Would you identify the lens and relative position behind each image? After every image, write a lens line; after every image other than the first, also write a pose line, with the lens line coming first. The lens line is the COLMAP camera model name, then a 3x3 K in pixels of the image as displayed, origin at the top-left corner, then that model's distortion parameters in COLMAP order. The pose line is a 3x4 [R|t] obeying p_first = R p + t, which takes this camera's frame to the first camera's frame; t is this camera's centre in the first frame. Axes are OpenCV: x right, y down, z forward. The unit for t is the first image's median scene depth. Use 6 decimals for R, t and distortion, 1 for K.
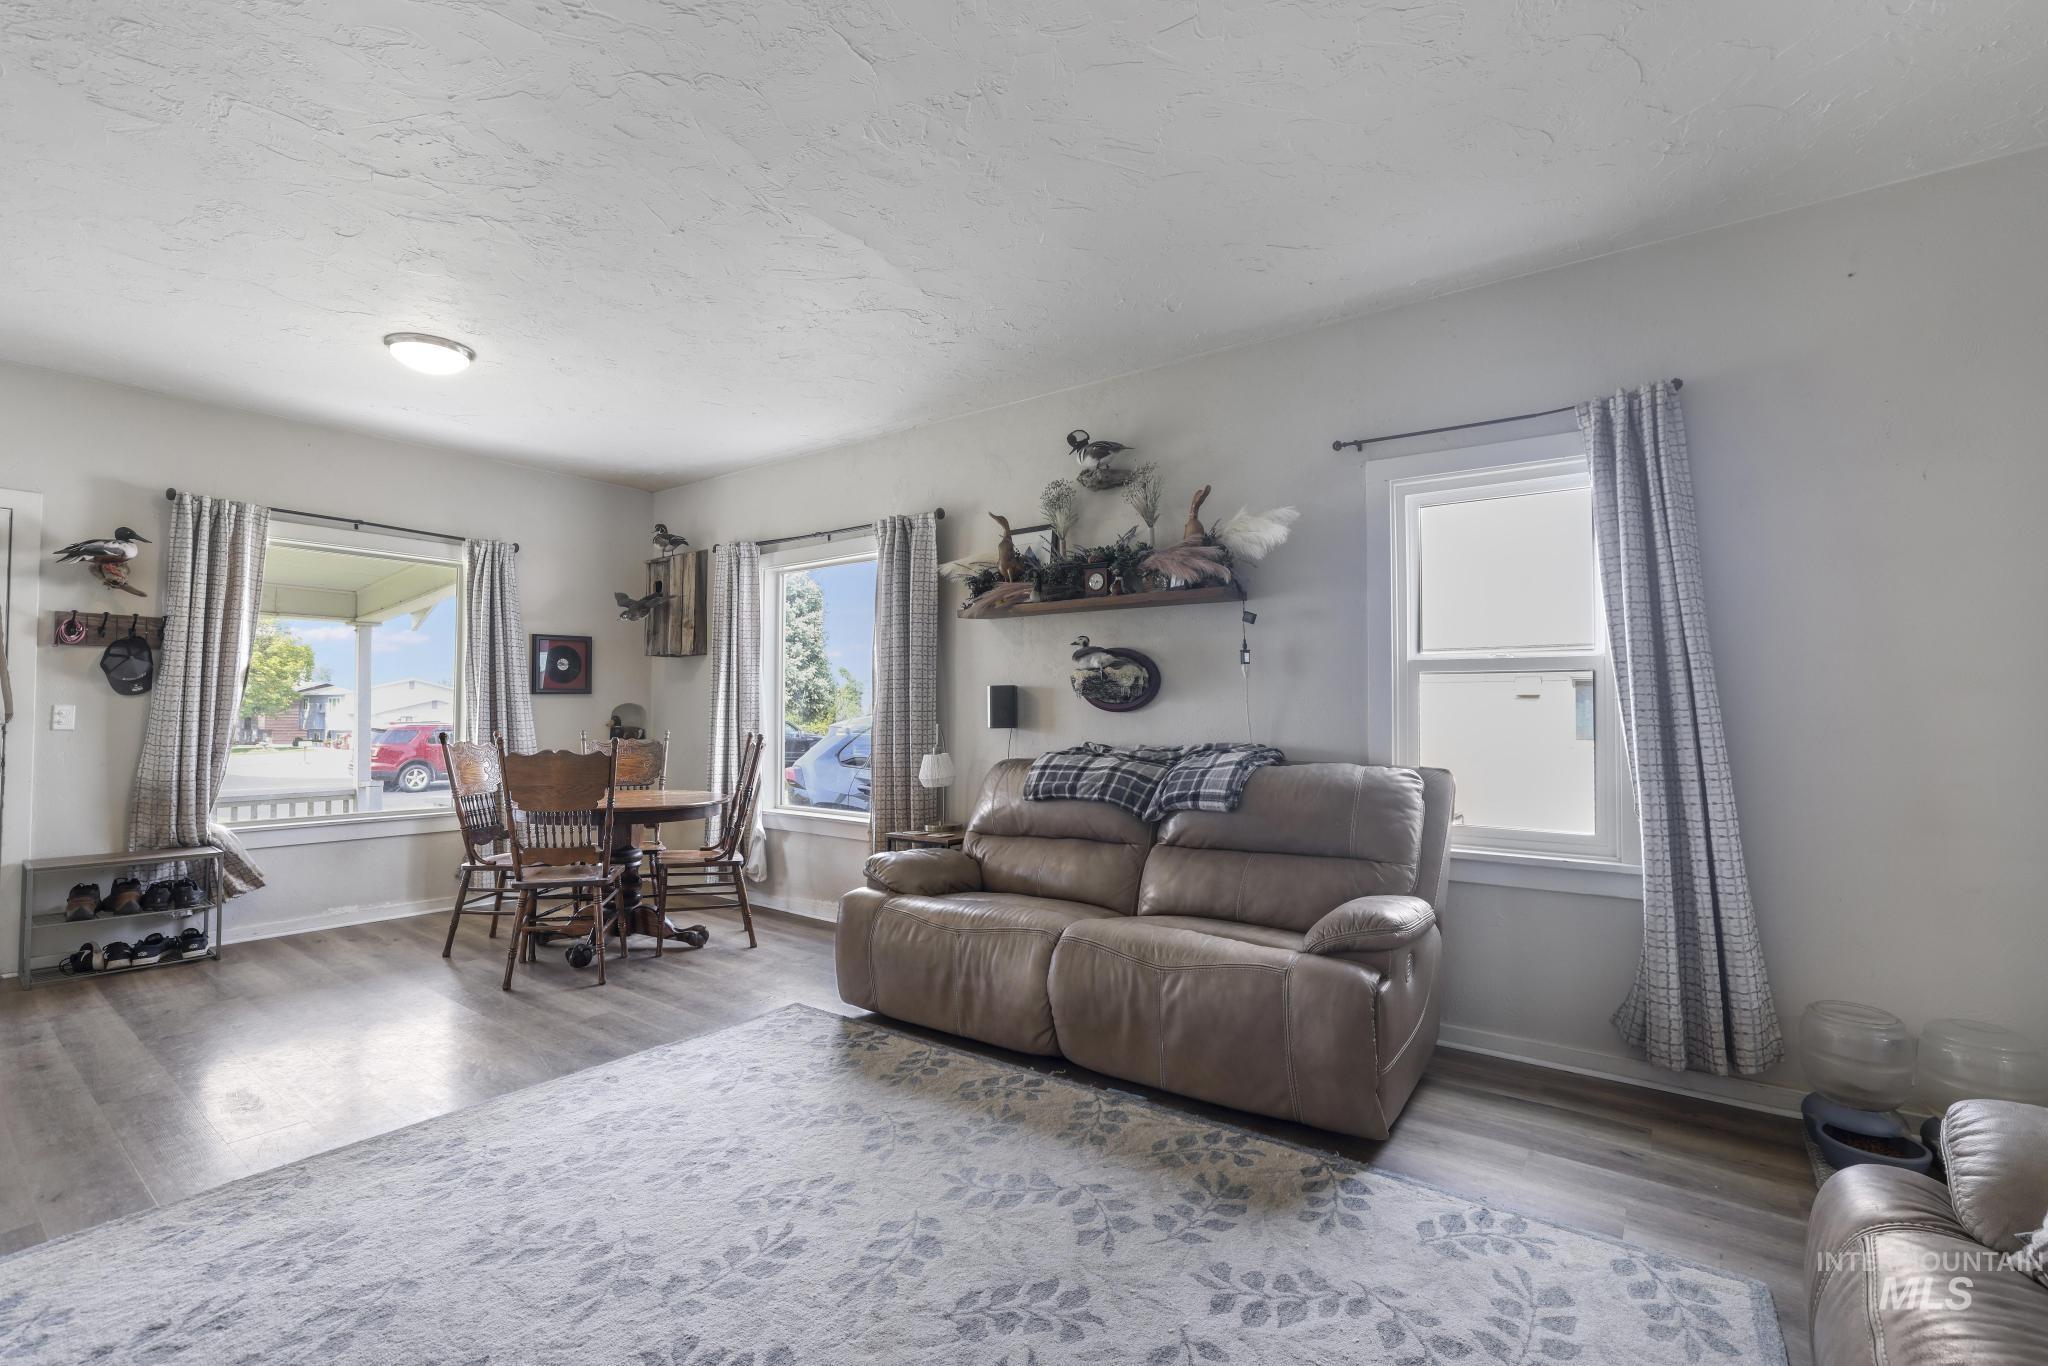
lens RADIAL K [[901.1, 0, 1011.5], [0, 901.1, 688.7], [0, 0, 1]] dist [-0.027291, 0.001637]
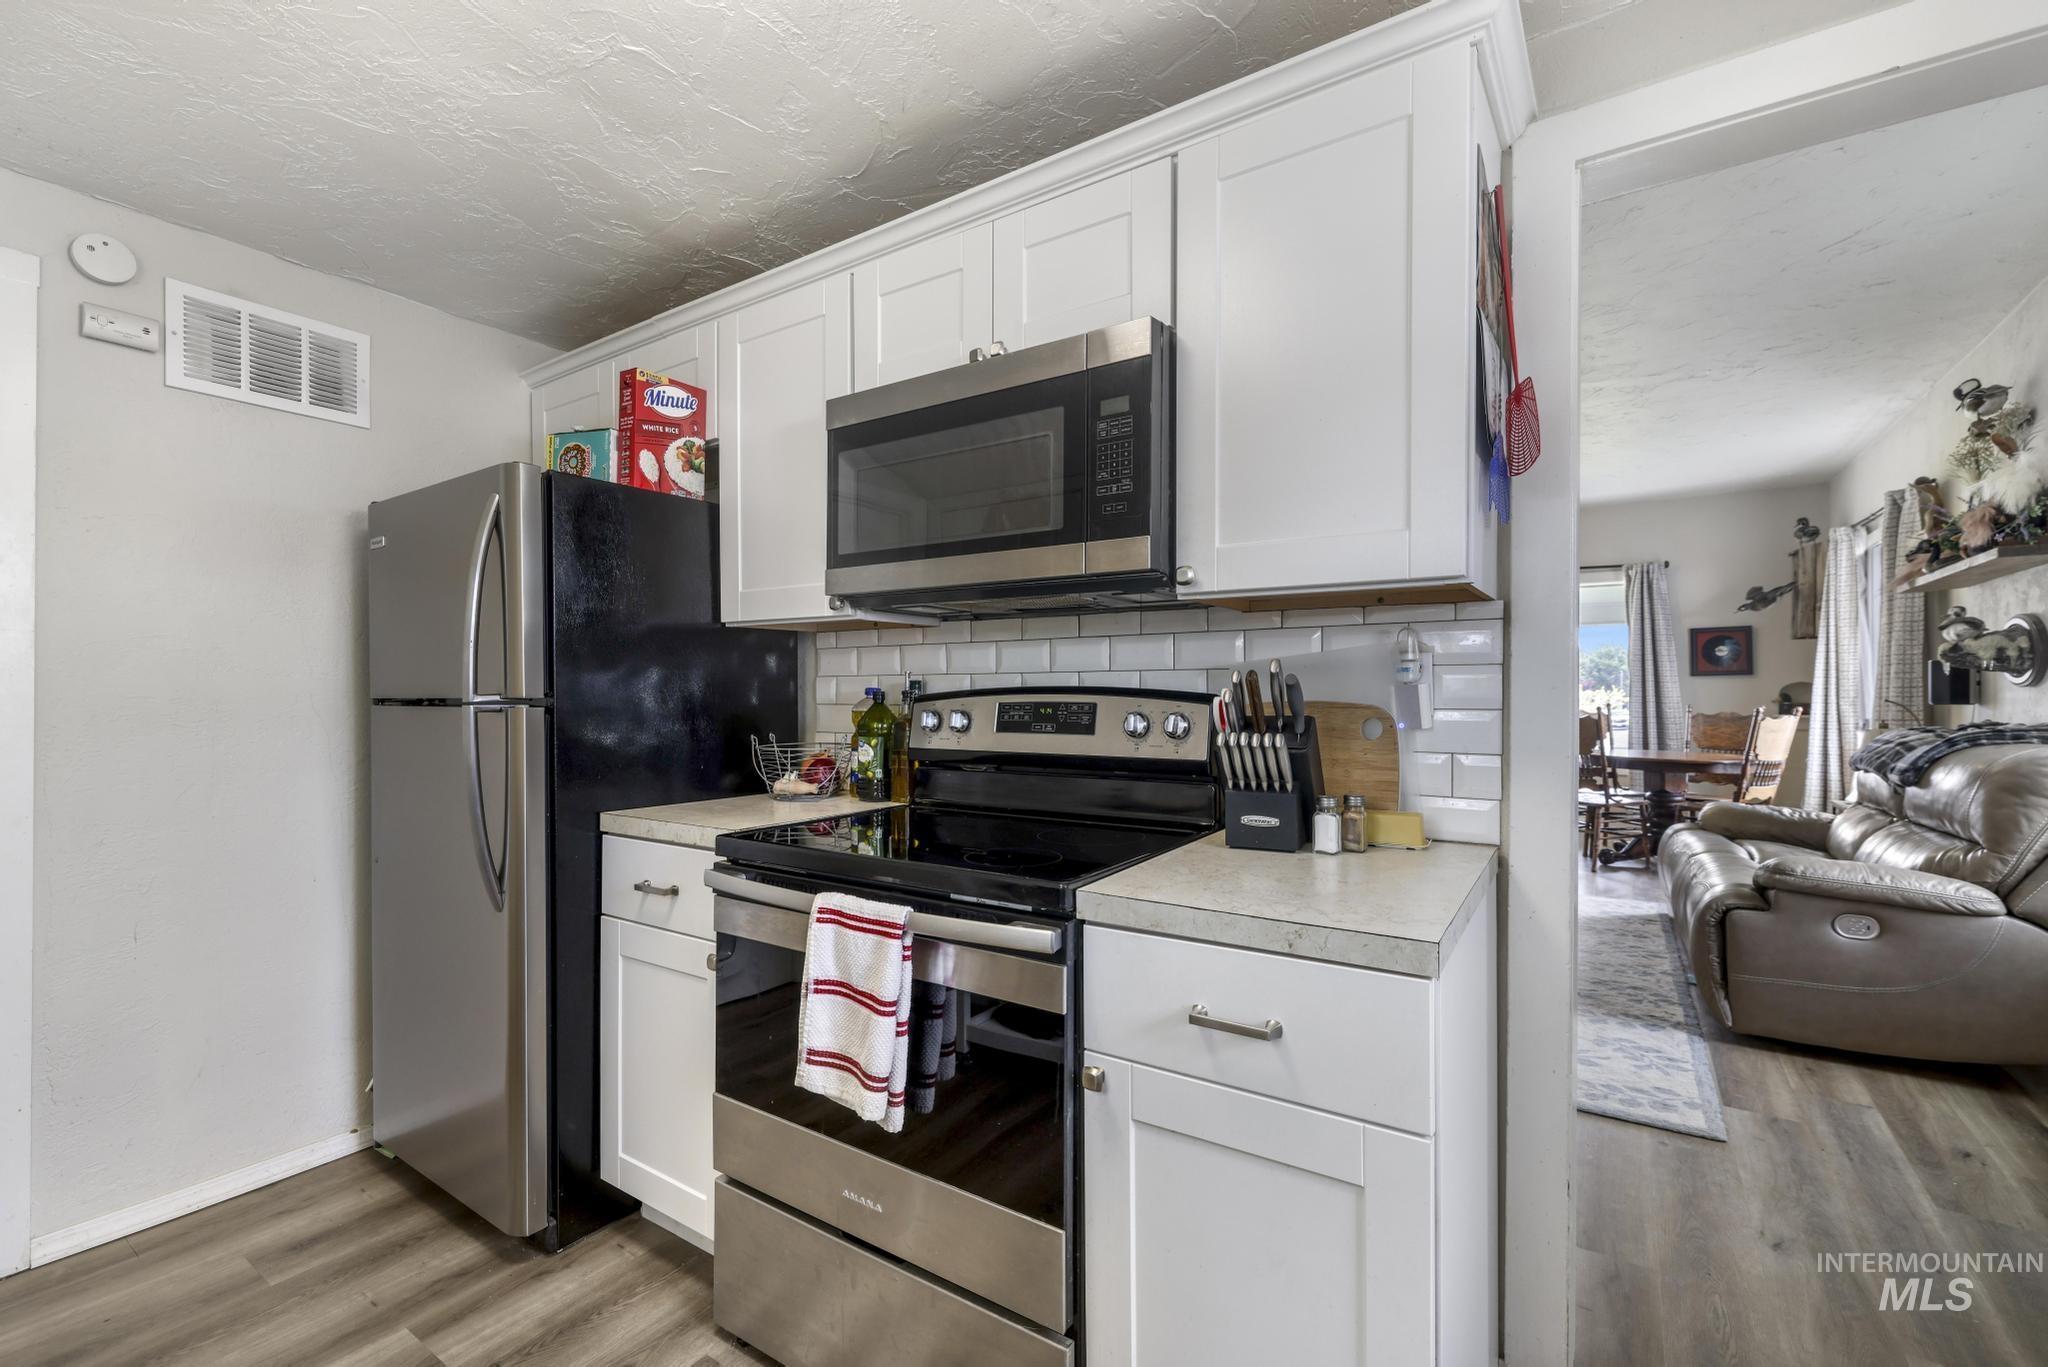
lens RADIAL K [[901.1, 0, 1010.0], [0, 901.1, 684.7], [0, 0, 1]] dist [-0.027291, 0.001637]
pose [[0.046354, -0.005745, -0.998909, 1.010018], [0.019433, 0.999799, -0.004848, 0.009417], [0.998736, -0.019187, 0.046456, -0.030849]]
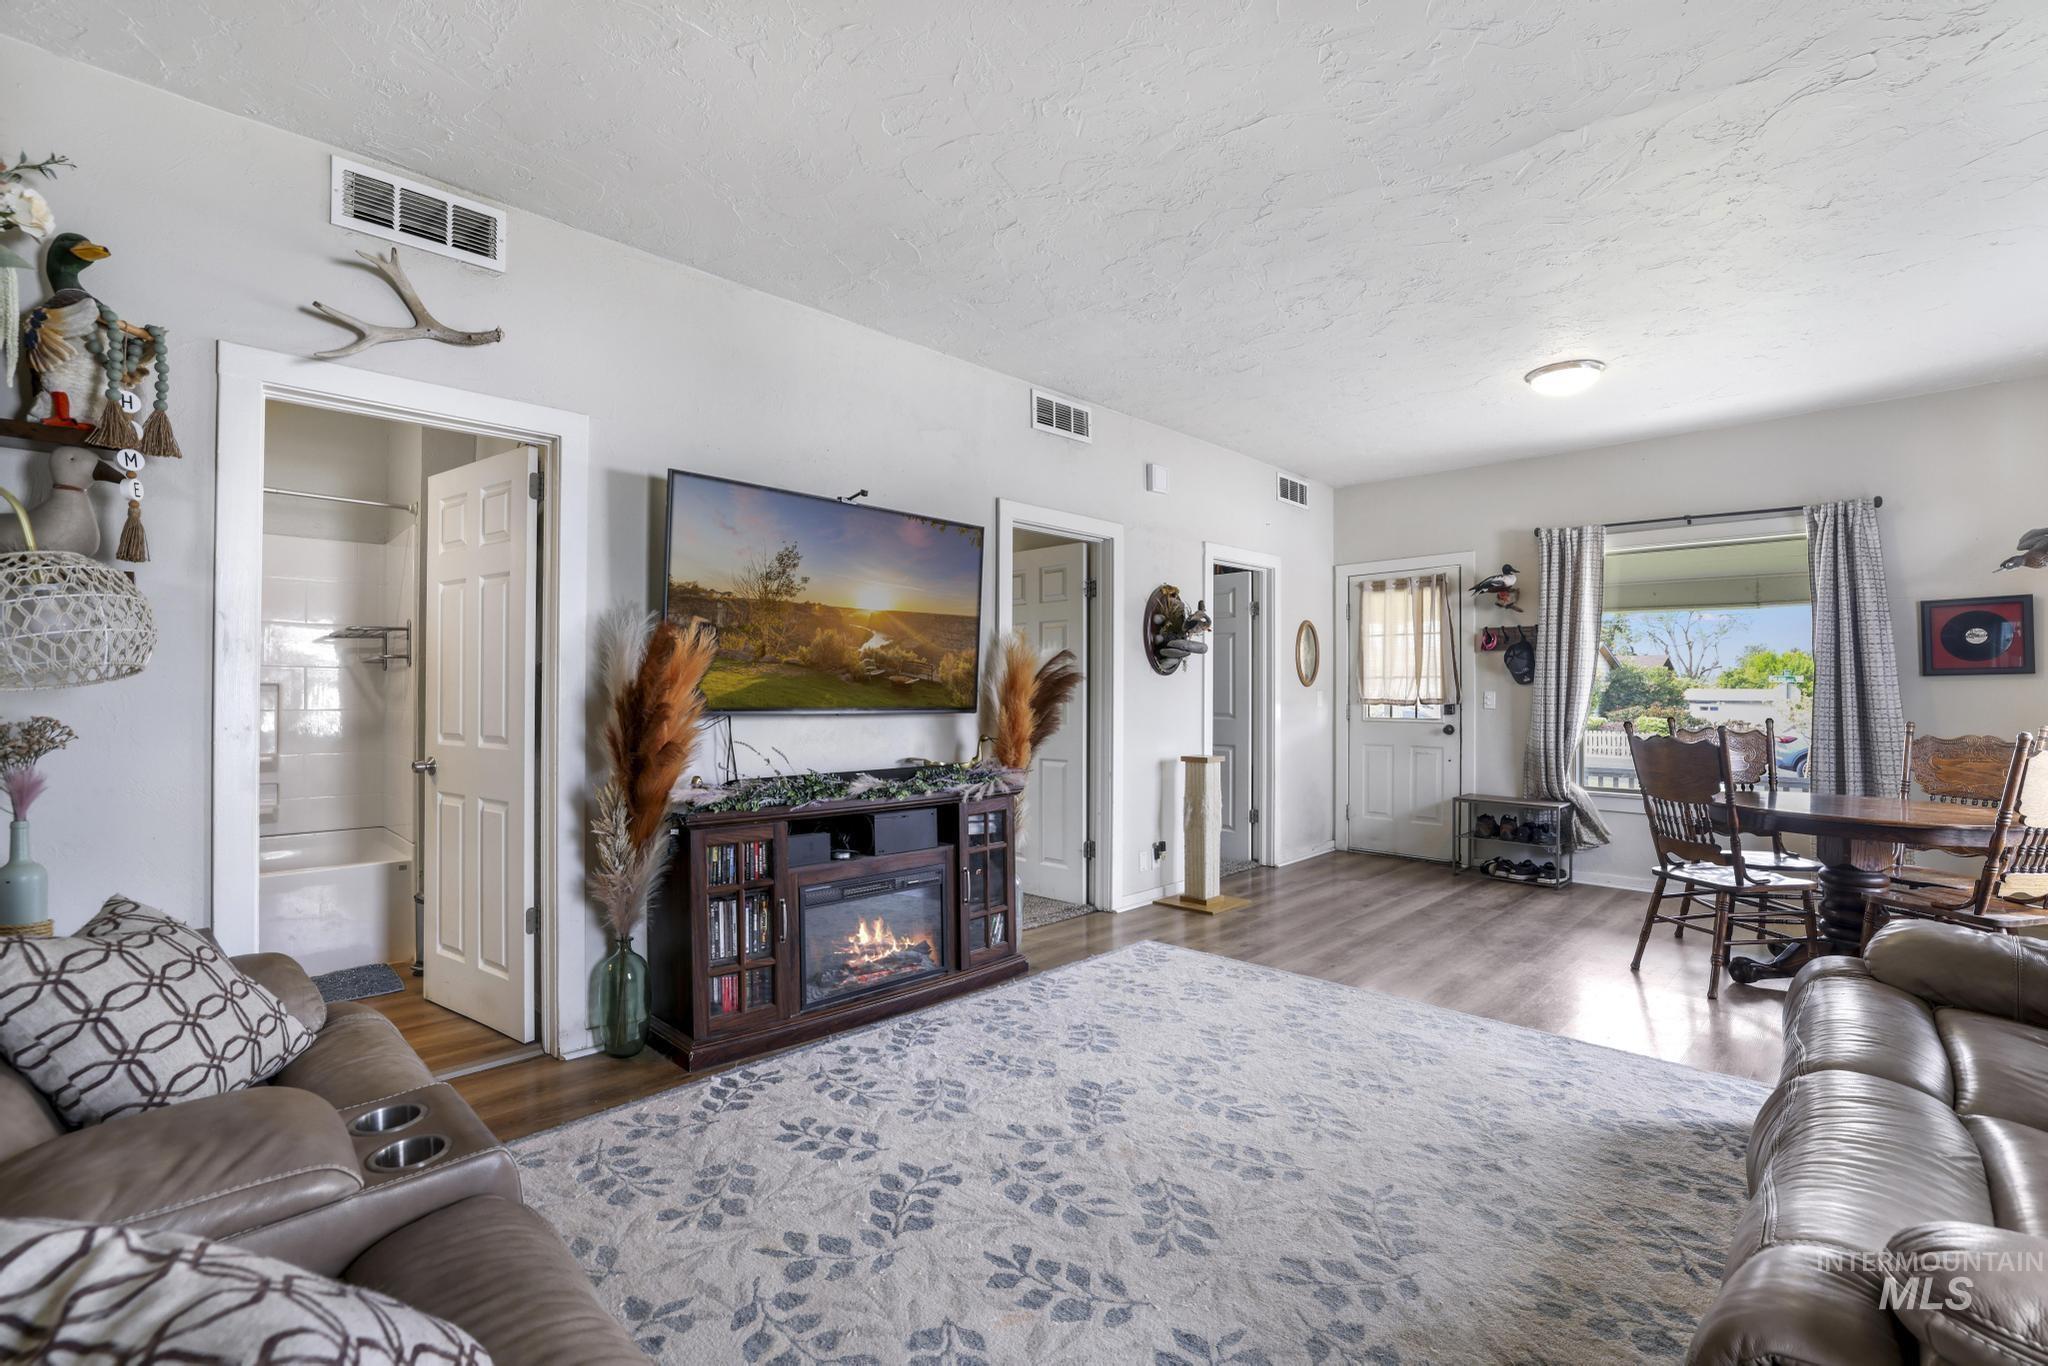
lens RADIAL K [[901.1, 0, 1016.1], [0, 901.1, 698.4], [0, 0, 1]] dist [-0.027291, 0.001637]
pose [[-0.141426, 0.003482, -0.989943, 0.545769], [0.022939, 0.999737, 0.000239, 0.011770], [0.989683, -0.022675, -0.141468, 0.452486]]
